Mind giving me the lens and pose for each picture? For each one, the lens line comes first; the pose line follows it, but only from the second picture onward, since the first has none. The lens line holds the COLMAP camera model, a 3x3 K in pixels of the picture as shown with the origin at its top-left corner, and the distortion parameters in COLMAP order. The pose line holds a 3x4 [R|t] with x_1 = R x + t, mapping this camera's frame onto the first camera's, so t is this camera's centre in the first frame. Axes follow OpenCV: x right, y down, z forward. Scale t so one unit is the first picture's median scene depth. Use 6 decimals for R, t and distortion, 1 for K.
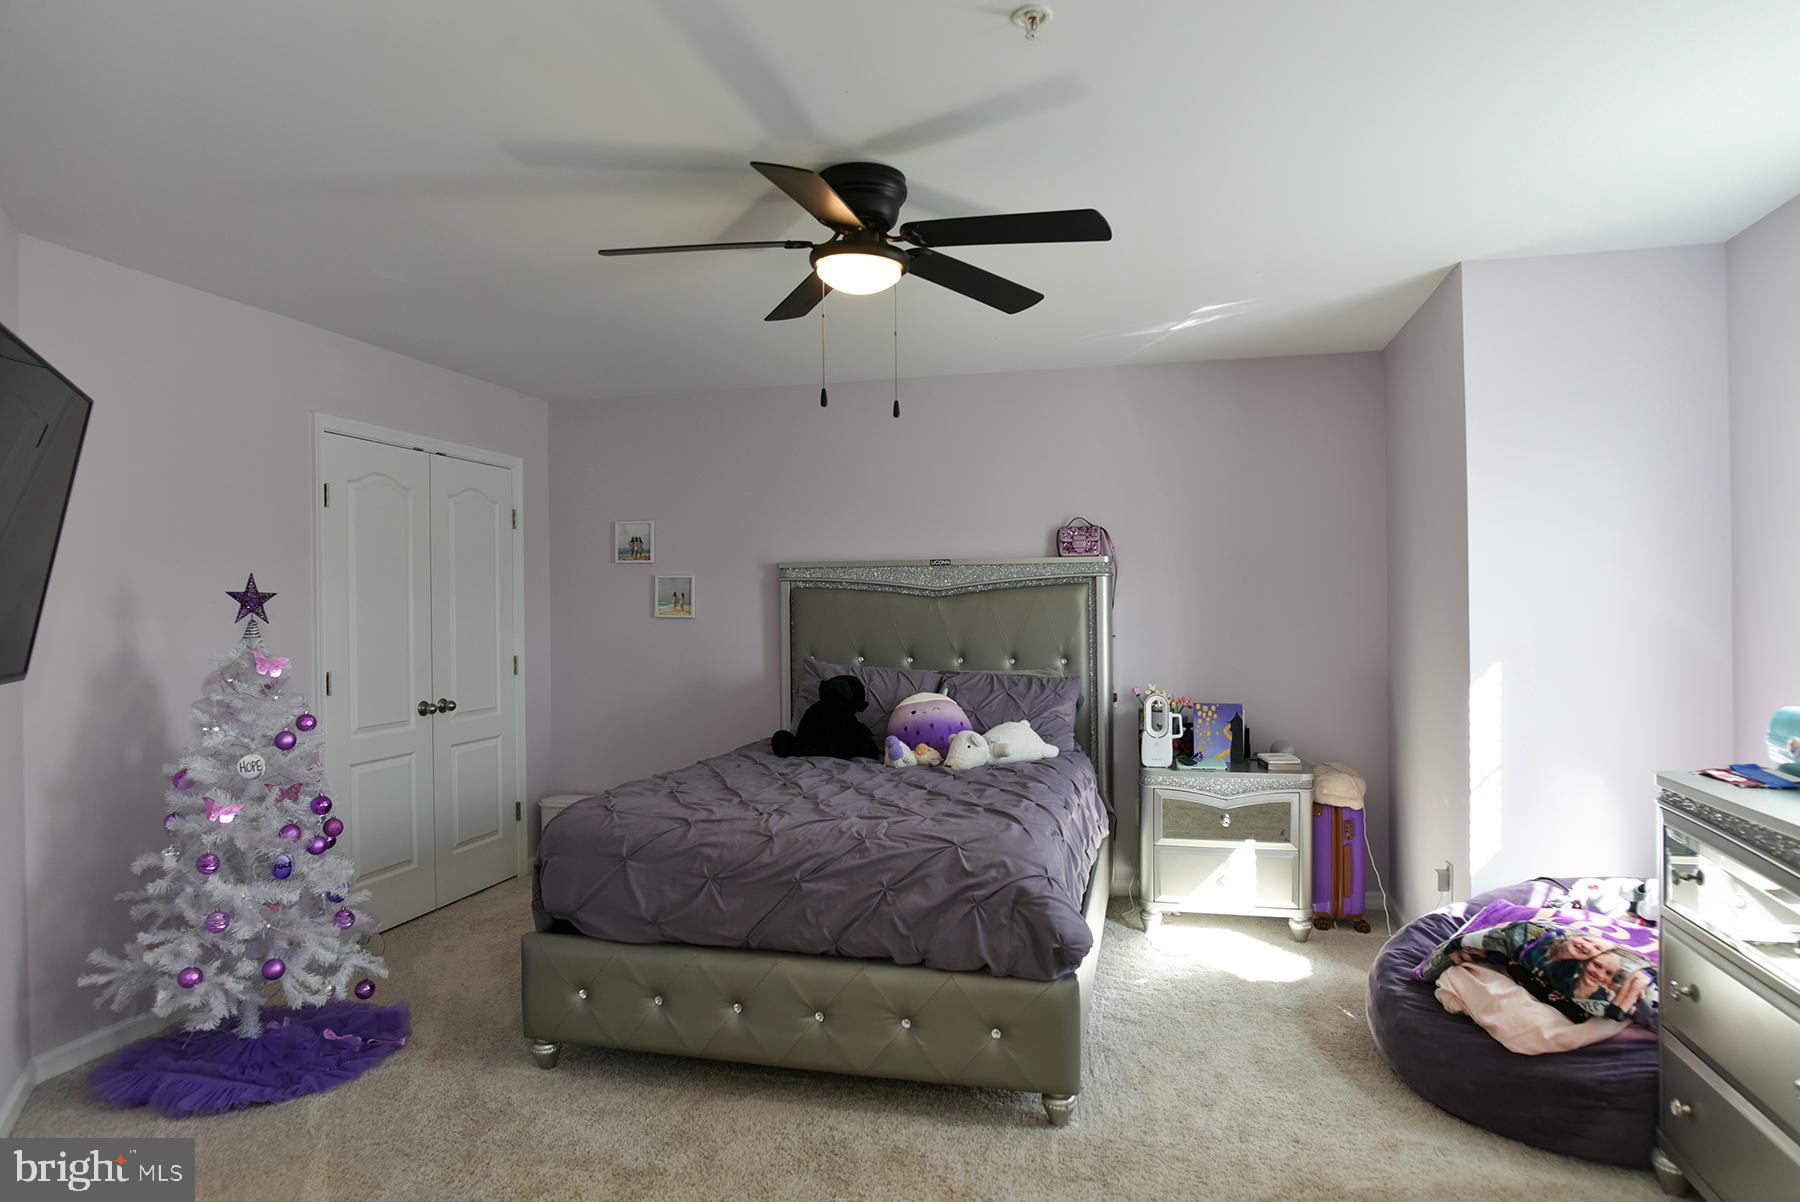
lens RADIAL K [[1048.3, 0, 904.6], [0, 1048.3, 602.3], [0, 0, 1]] dist [-0.039002, 0.014185]
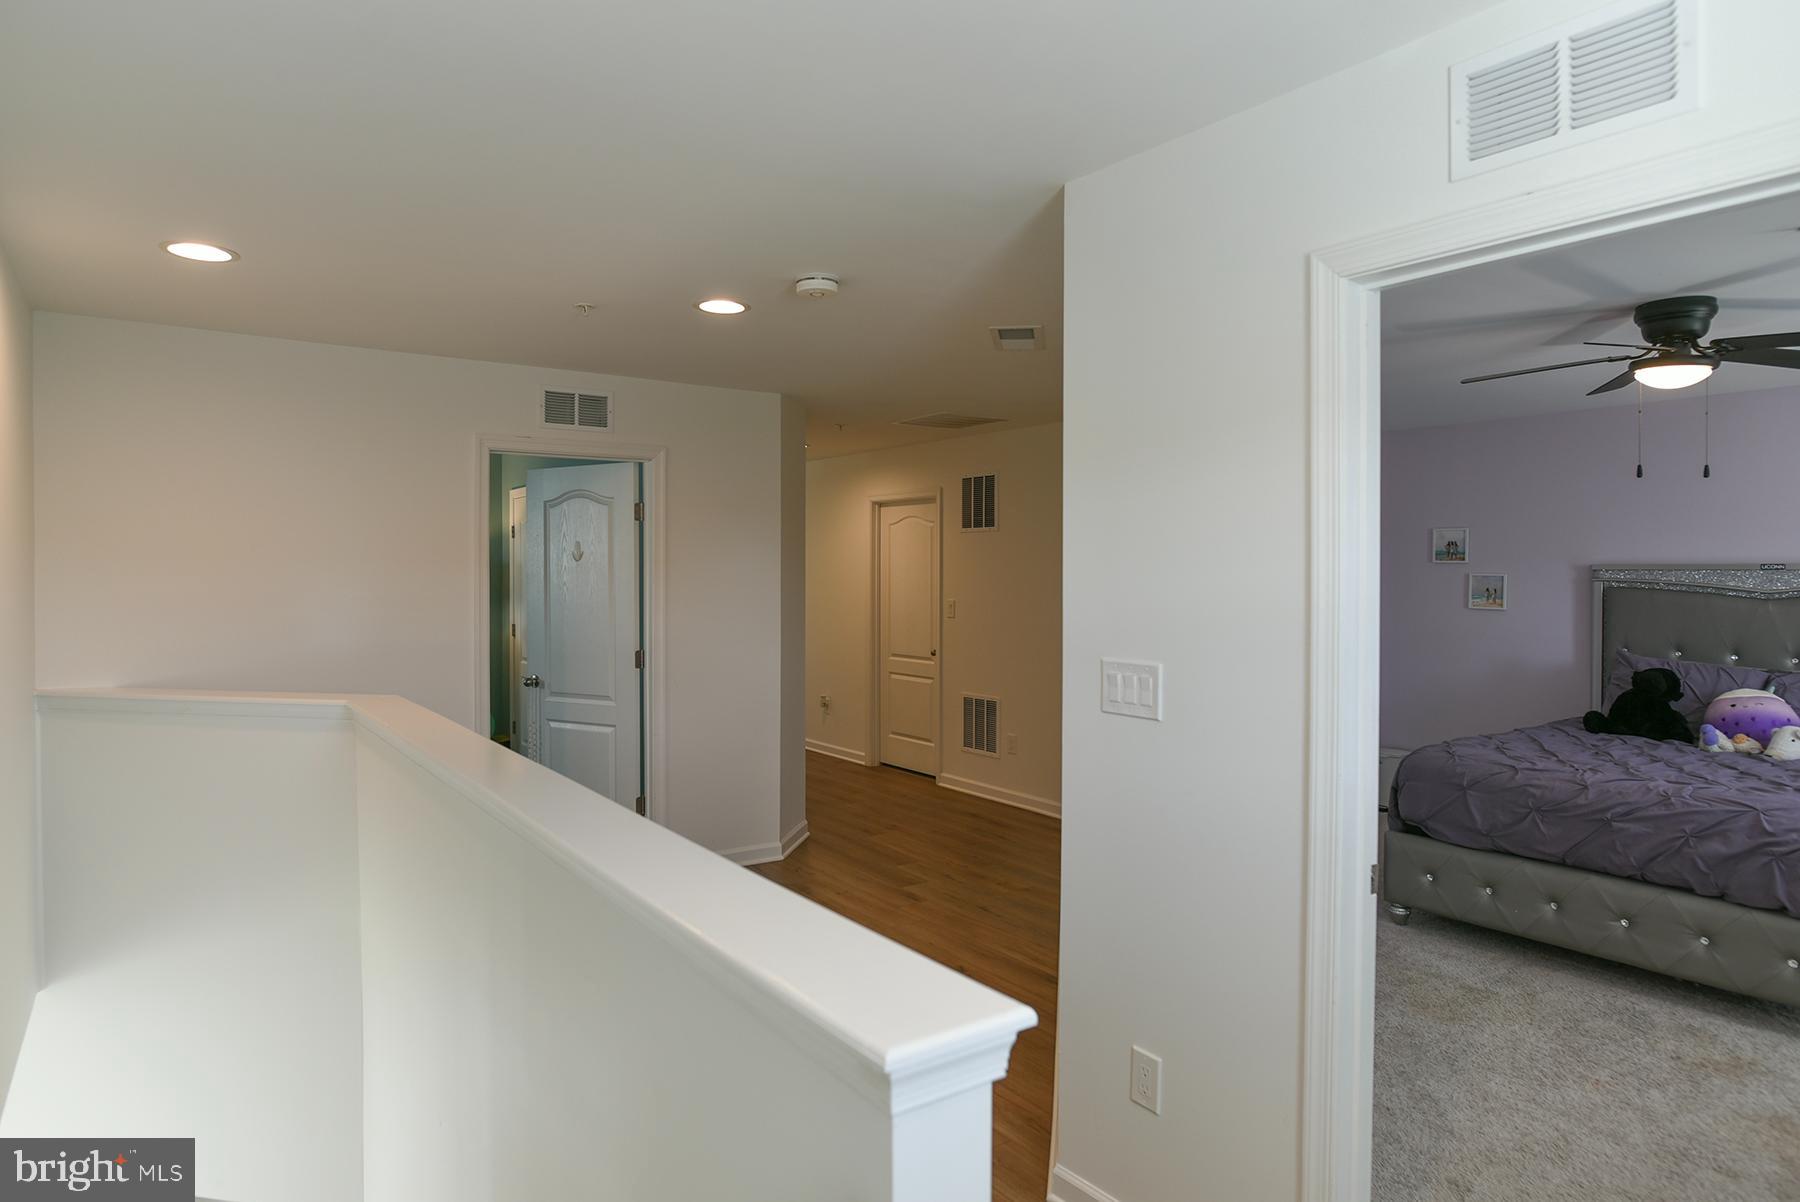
lens RADIAL K [[1048.3, 0, 882.6], [0, 1048.3, 586.5], [0, 0, 1]] dist [-0.039002, 0.014185]
pose [[0.757140, 0.017645, -0.653014, 0.048599], [-0.005747, 0.999776, 0.020352, -0.054176], [0.653227, -0.011656, 0.757072, -0.583530]]
